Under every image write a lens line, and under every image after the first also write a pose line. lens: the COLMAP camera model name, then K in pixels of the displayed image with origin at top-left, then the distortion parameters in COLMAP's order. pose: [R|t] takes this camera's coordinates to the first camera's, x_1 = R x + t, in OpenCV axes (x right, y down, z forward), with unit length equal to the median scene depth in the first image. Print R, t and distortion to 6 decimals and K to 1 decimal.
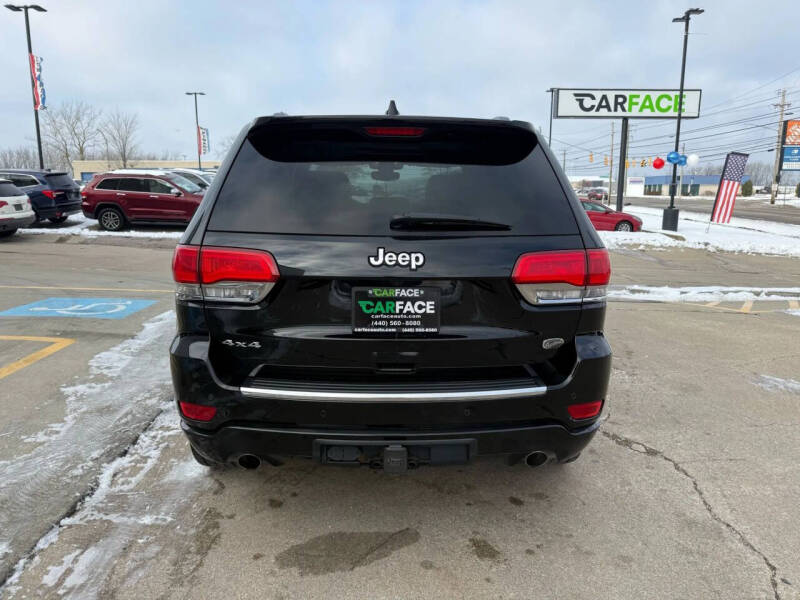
lens RADIAL K [[565.2, 0, 399.4], [0, 565.2, 299.8], [0, 0, 1]] dist [0.017826, -0.025720]
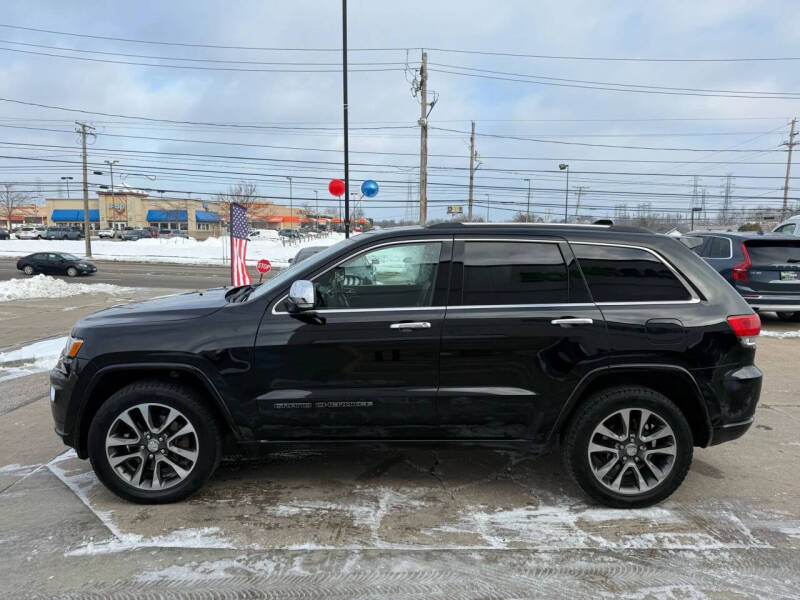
lens RADIAL K [[565.2, 0, 398.3], [0, 565.2, 302.1], [0, 0, 1]] dist [0.017826, -0.025720]
pose [[0.019606, -0.127990, 0.991582, -1.468087], [0.181544, 0.975741, 0.122356, -0.376067], [-0.983187, 0.177616, 0.042367, 1.372462]]
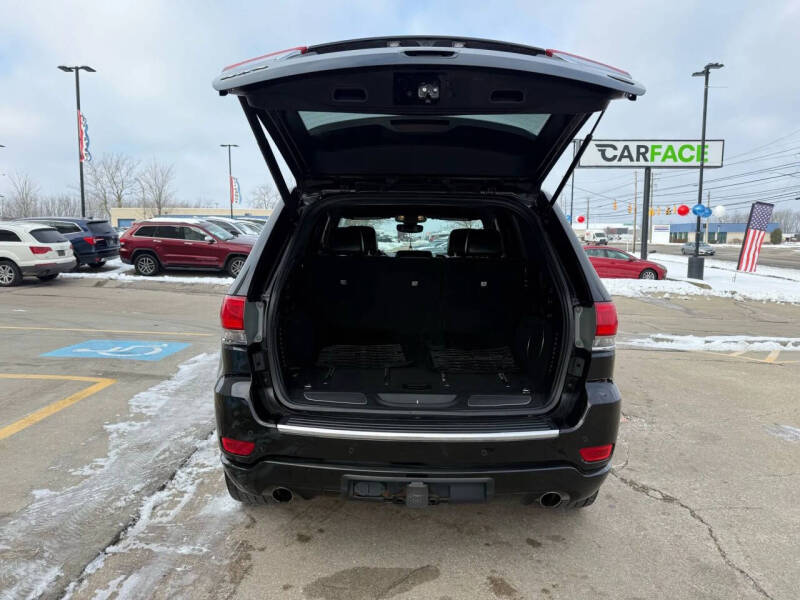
lens RADIAL K [[565.2, 0, 397.2], [0, 565.2, 297.5], [0, 0, 1]] dist [0.017826, -0.025720]
pose [[0.998930, 0.008262, -0.045506, 0.000641], [-0.012043, 0.996439, -0.083448, -0.001934], [0.044654, 0.083907, 0.995473, -0.072735]]
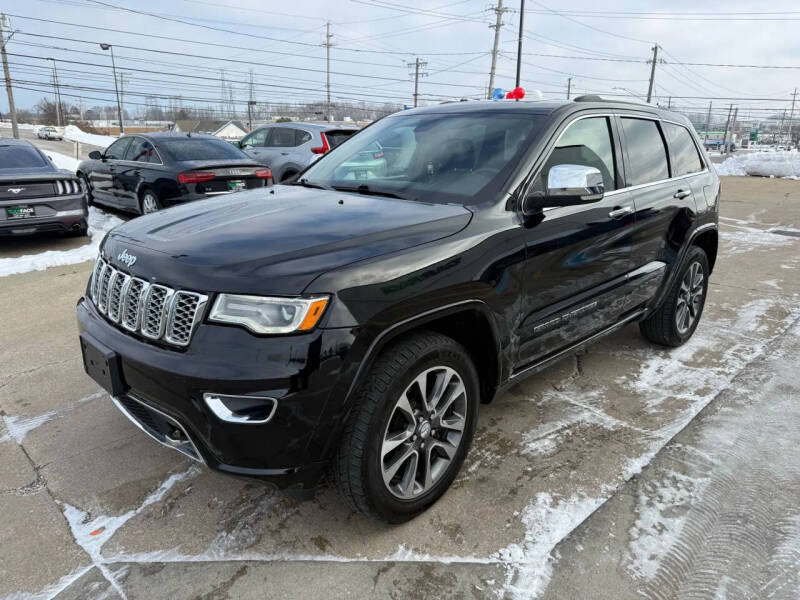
lens RADIAL K [[565.2, 0, 401.3], [0, 565.2, 294.2], [0, 0, 1]] dist [0.017826, -0.025720]
pose [[-0.679979, -0.217480, 0.700236, -0.840297], [0.122454, 0.907905, 0.400890, -0.517235], [-0.722934, 0.358344, -0.590725, 2.377710]]
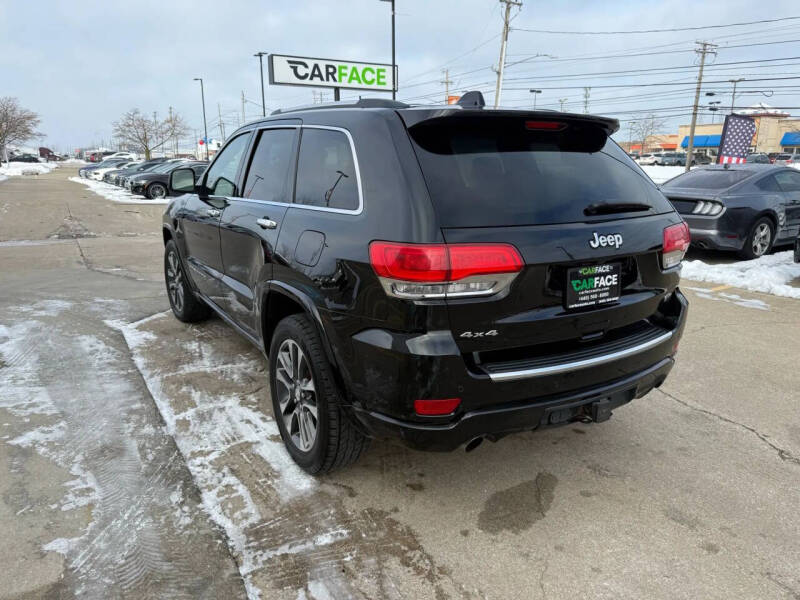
lens RADIAL K [[565.2, 0, 394.9], [0, 565.2, 303.1], [0, 0, 1]] dist [0.017826, -0.025720]
pose [[0.874037, -0.126199, 0.469184, -0.605258], [0.096478, 0.991528, 0.086969, -0.056783], [-0.476185, -0.030748, 0.878808, 0.111712]]
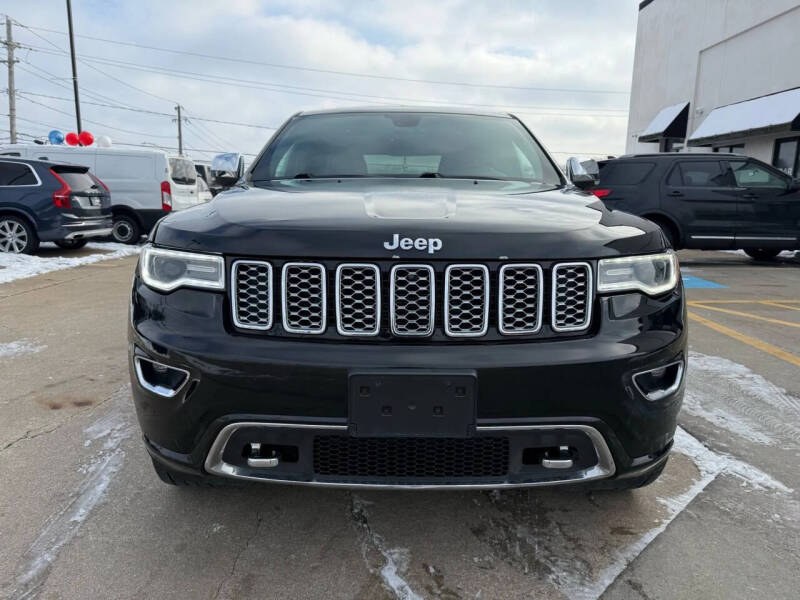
lens RADIAL K [[565.2, 0, 399.9], [0, 565.2, 299.1], [0, 0, 1]] dist [0.017826, -0.025720]
pose [[-0.999266, -0.025874, 0.028231, -0.067107], [-0.013795, 0.930938, 0.364917, -0.449918], [-0.035723, 0.364260, -0.930612, 2.680264]]
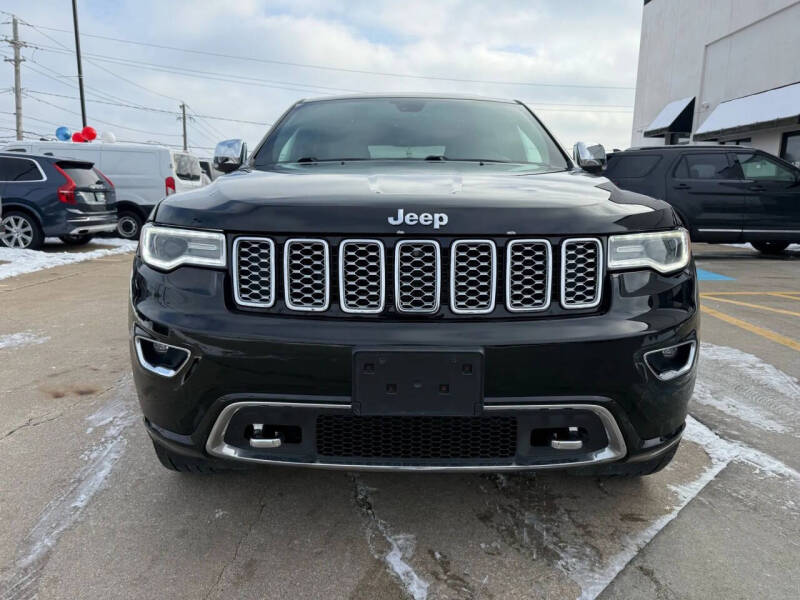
lens RADIAL K [[565.2, 0, 398.5], [0, 565.2, 295.6], [0, 0, 1]] dist [0.017826, -0.025720]
pose [[-0.998981, -0.024077, 0.038166, -0.066591], [-0.008593, 0.931796, 0.362881, -0.427772], [-0.044300, 0.362183, -0.931054, 2.675939]]
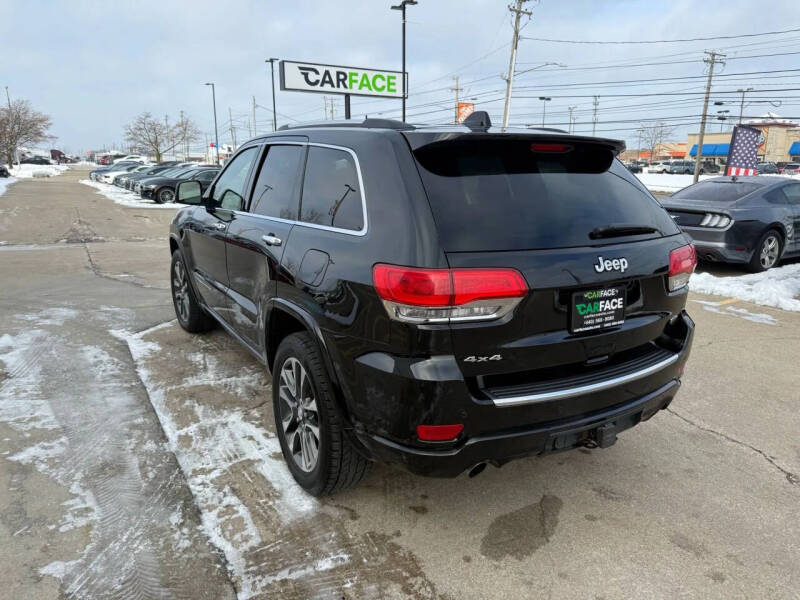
lens RADIAL K [[565.2, 0, 403.0], [0, 565.2, 298.0], [0, 0, 1]] dist [0.017826, -0.025720]
pose [[0.875478, -0.110102, 0.470548, -0.594493], [0.087384, 0.993717, 0.069934, -0.079170], [-0.475292, -0.020107, 0.879599, 0.114001]]
